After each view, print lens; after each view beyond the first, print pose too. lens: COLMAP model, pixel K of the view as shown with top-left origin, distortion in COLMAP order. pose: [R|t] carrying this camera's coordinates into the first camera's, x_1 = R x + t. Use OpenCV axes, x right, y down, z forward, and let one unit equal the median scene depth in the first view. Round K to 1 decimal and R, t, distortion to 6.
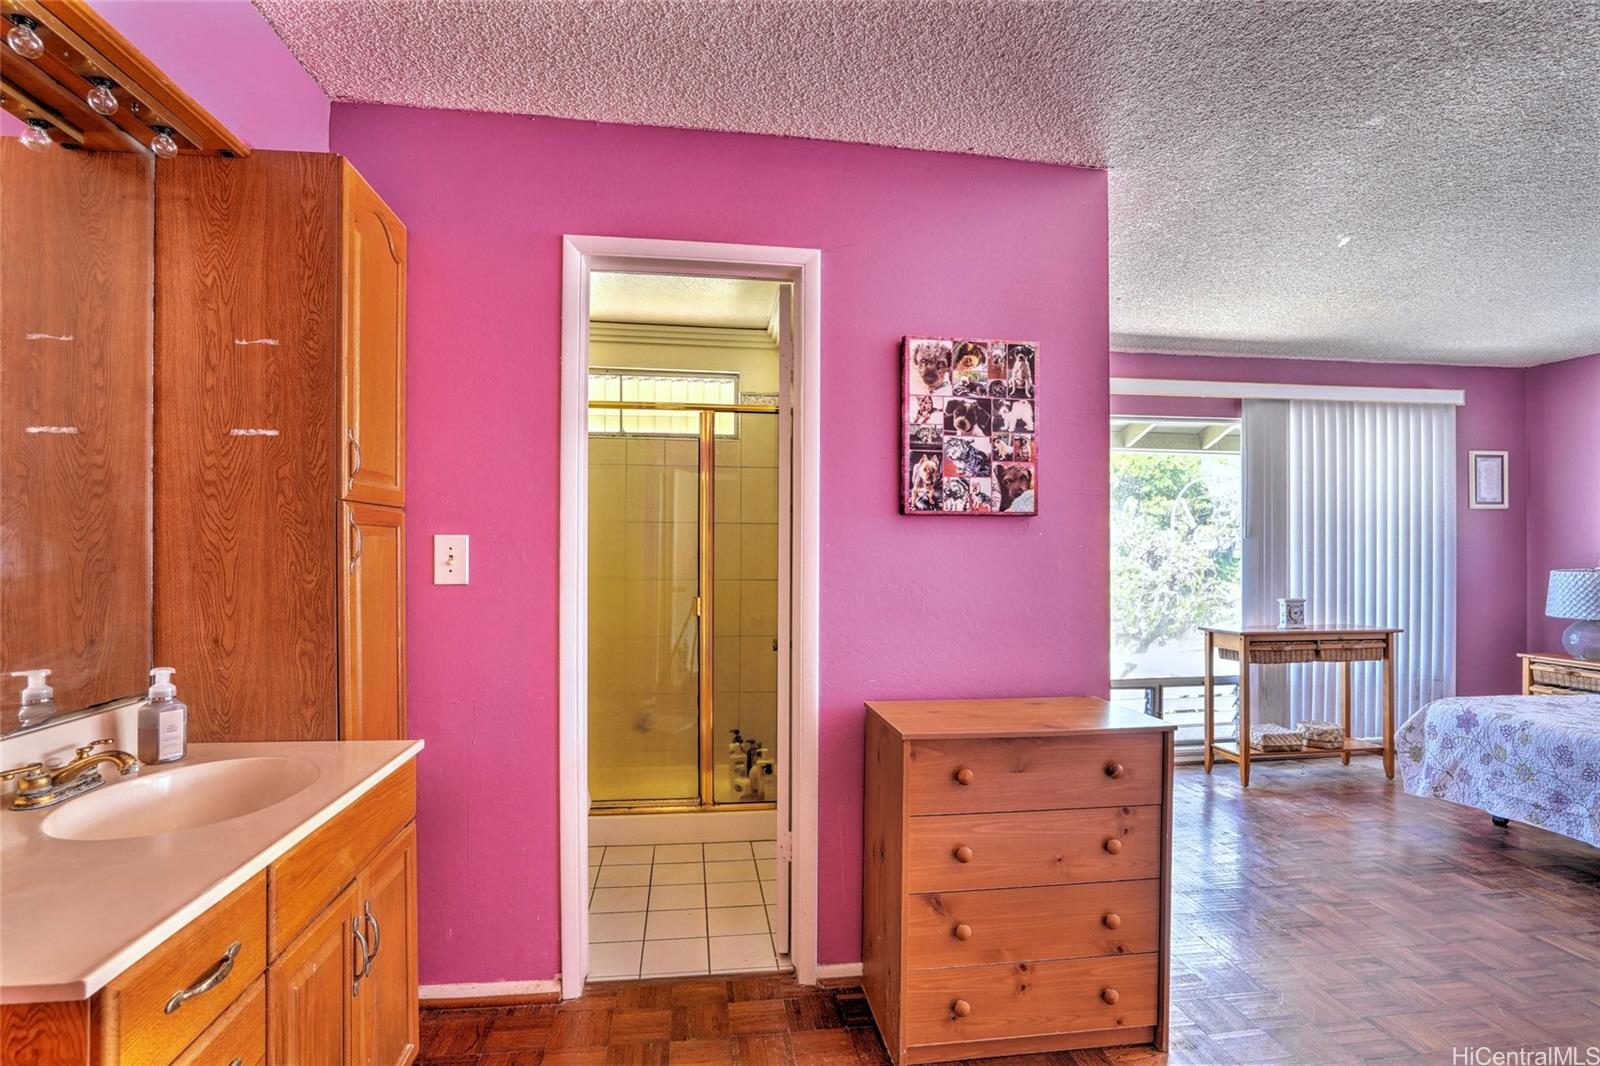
lens RADIAL K [[758.6, 0, 792.6], [0, 758.6, 550.1], [0, 0, 1]] dist [-0.046530, 0.017544]
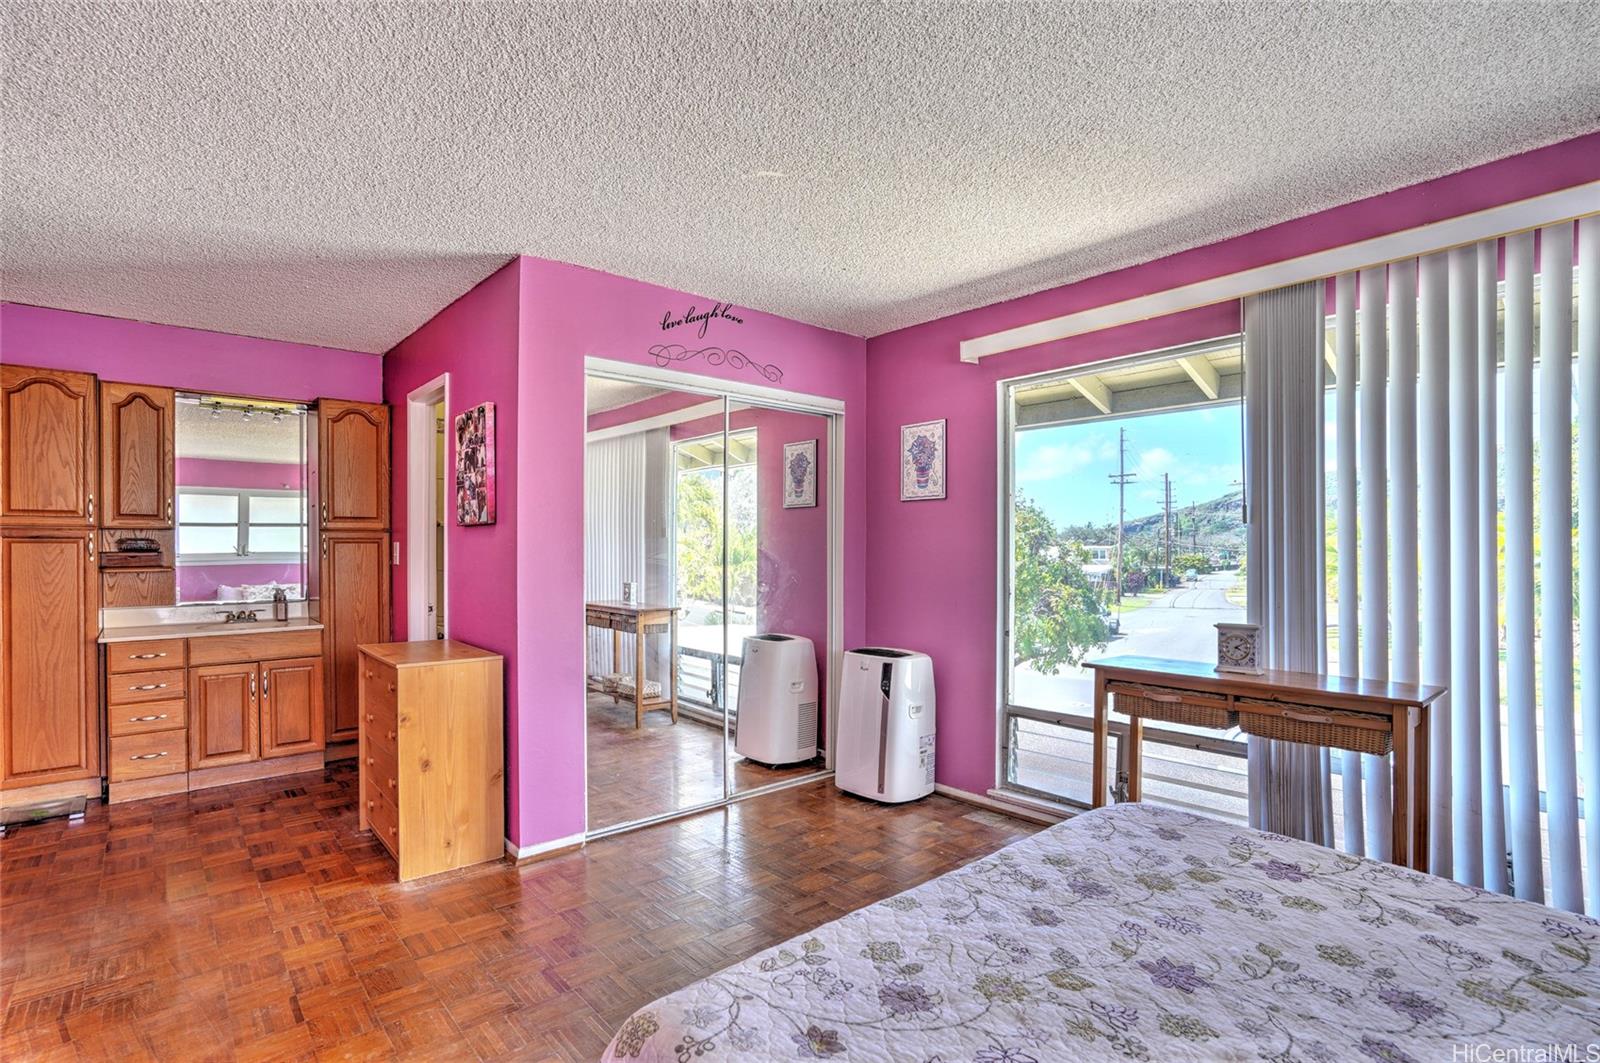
lens RADIAL K [[771.0, 0, 793.7], [0, 771.0, 546.3], [0, 0, 1]] dist [-0.057065, 0.027458]
pose [[0.548352, -0.008651, -0.836203, 0.988951], [0.004748, 0.999963, -0.007232, 0.005419], [0.836234, -0.000004, 0.548372, 0.369850]]
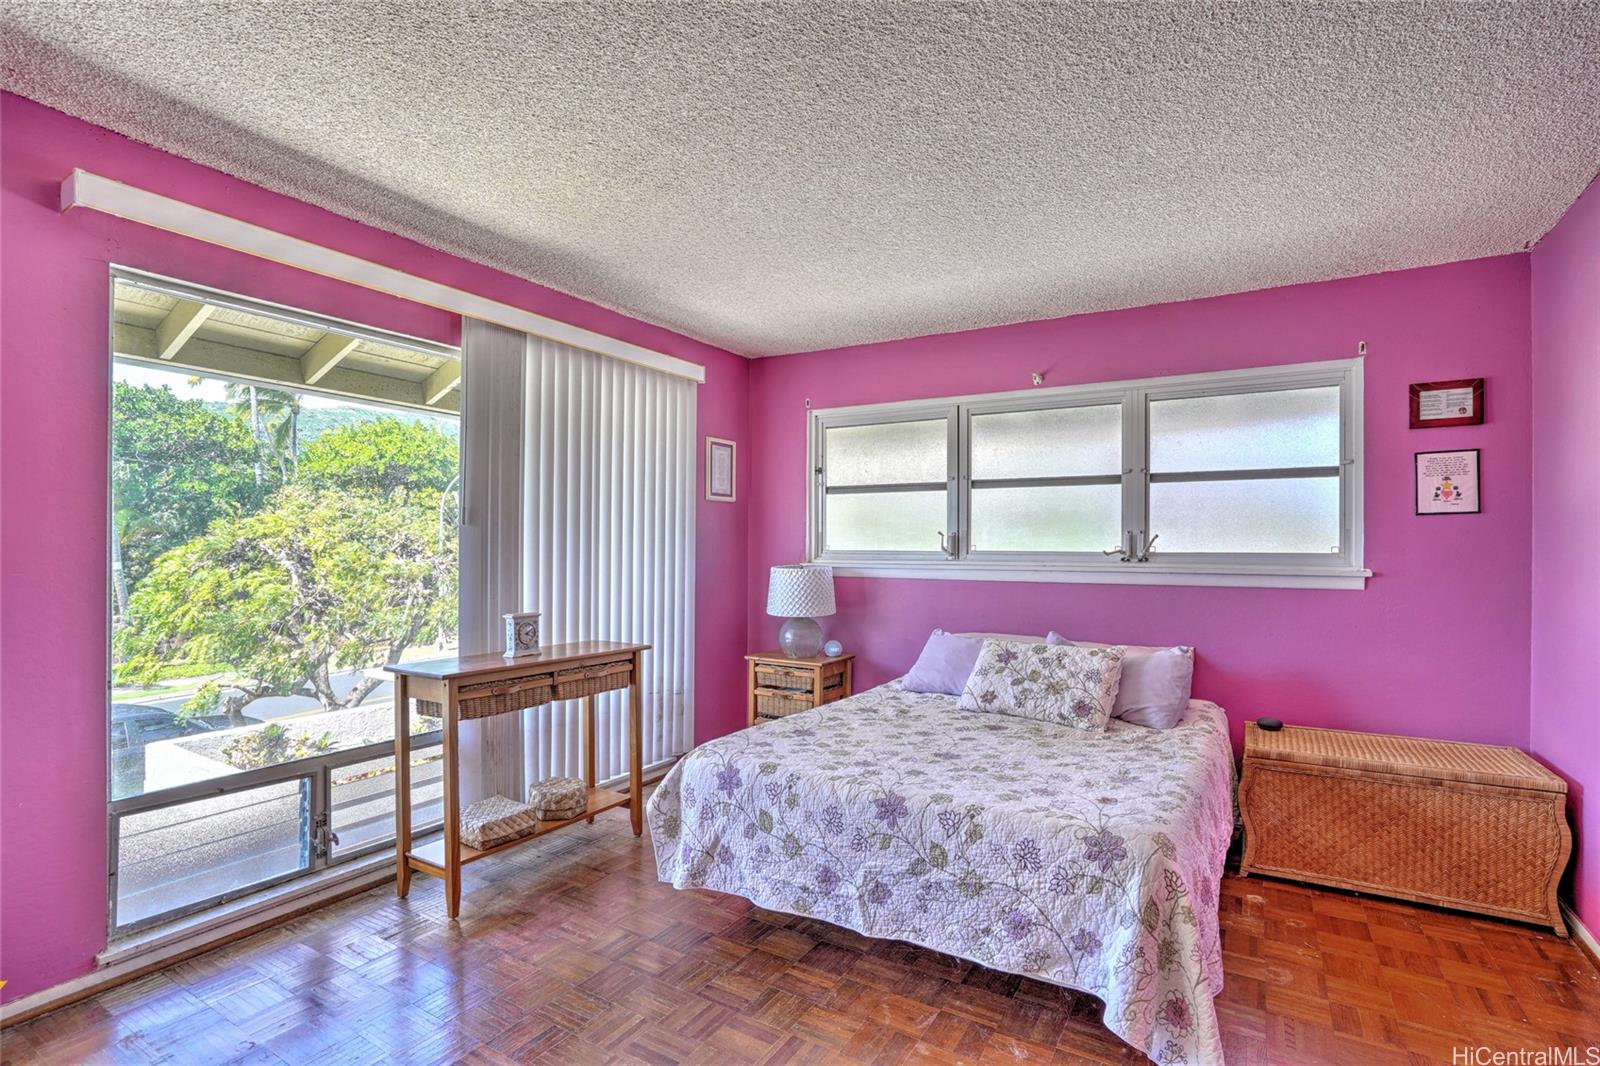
lens RADIAL K [[771.0, 0, 793.7], [0, 771.0, 547.8], [0, 0, 1]] dist [-0.057065, 0.027458]
pose [[0.625450, 0.004331, 0.780252, 0.274946], [-0.008688, 0.999961, 0.001414, 0.001111], [-0.780216, -0.007663, 0.625464, 0.362577]]
